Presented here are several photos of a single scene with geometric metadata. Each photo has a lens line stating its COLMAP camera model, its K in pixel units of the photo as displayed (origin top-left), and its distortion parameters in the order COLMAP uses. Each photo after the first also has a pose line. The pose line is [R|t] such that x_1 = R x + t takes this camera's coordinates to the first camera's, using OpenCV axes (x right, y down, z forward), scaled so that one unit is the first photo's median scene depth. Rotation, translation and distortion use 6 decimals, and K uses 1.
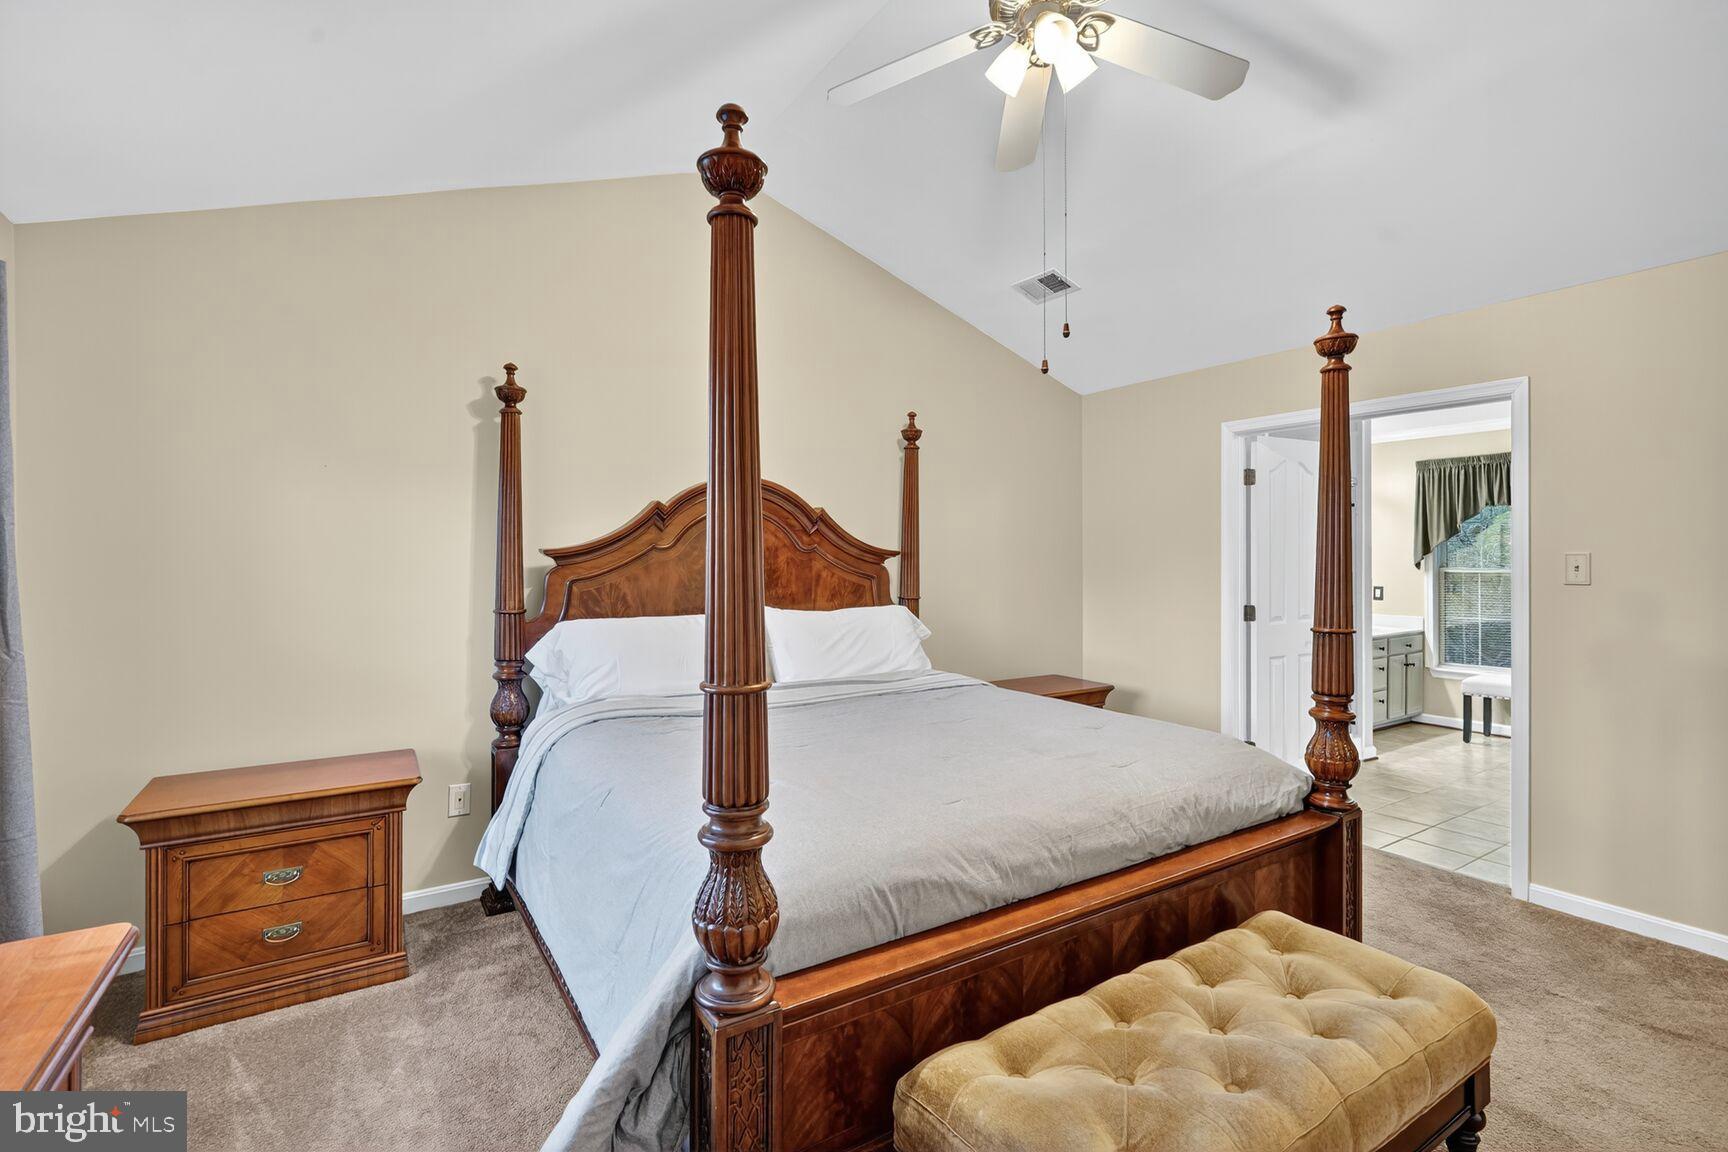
lens RADIAL K [[794.8, 0, 873.2], [0, 794.8, 559.7], [0, 0, 1]] dist [-0.000808, -0.000059]
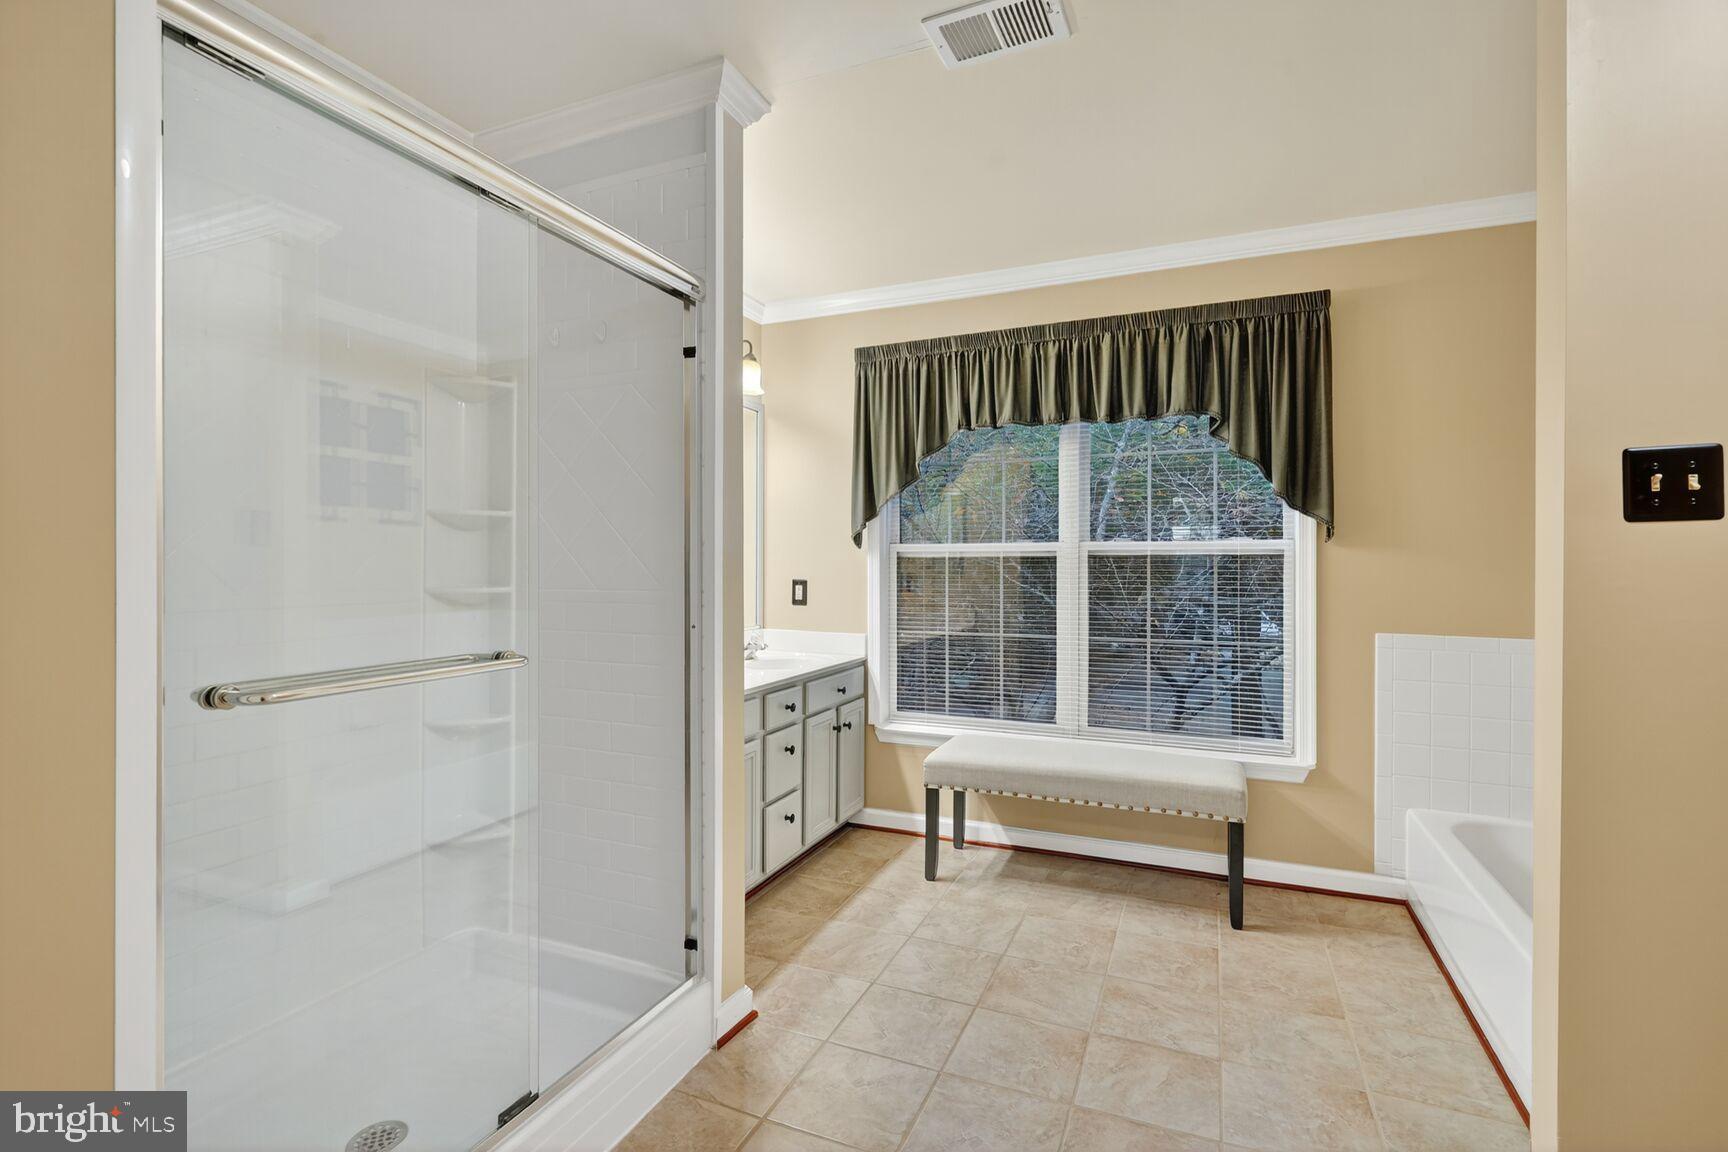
lens RADIAL K [[794.8, 0, 873.2], [0, 794.8, 559.7], [0, 0, 1]] dist [-0.000808, -0.000059]
pose [[0.832436, 0.001214, 0.554120, 0.402567], [-0.000829, 0.999999, -0.000946, 0.021775], [-0.554120, 0.000328, 0.832436, 0.554266]]
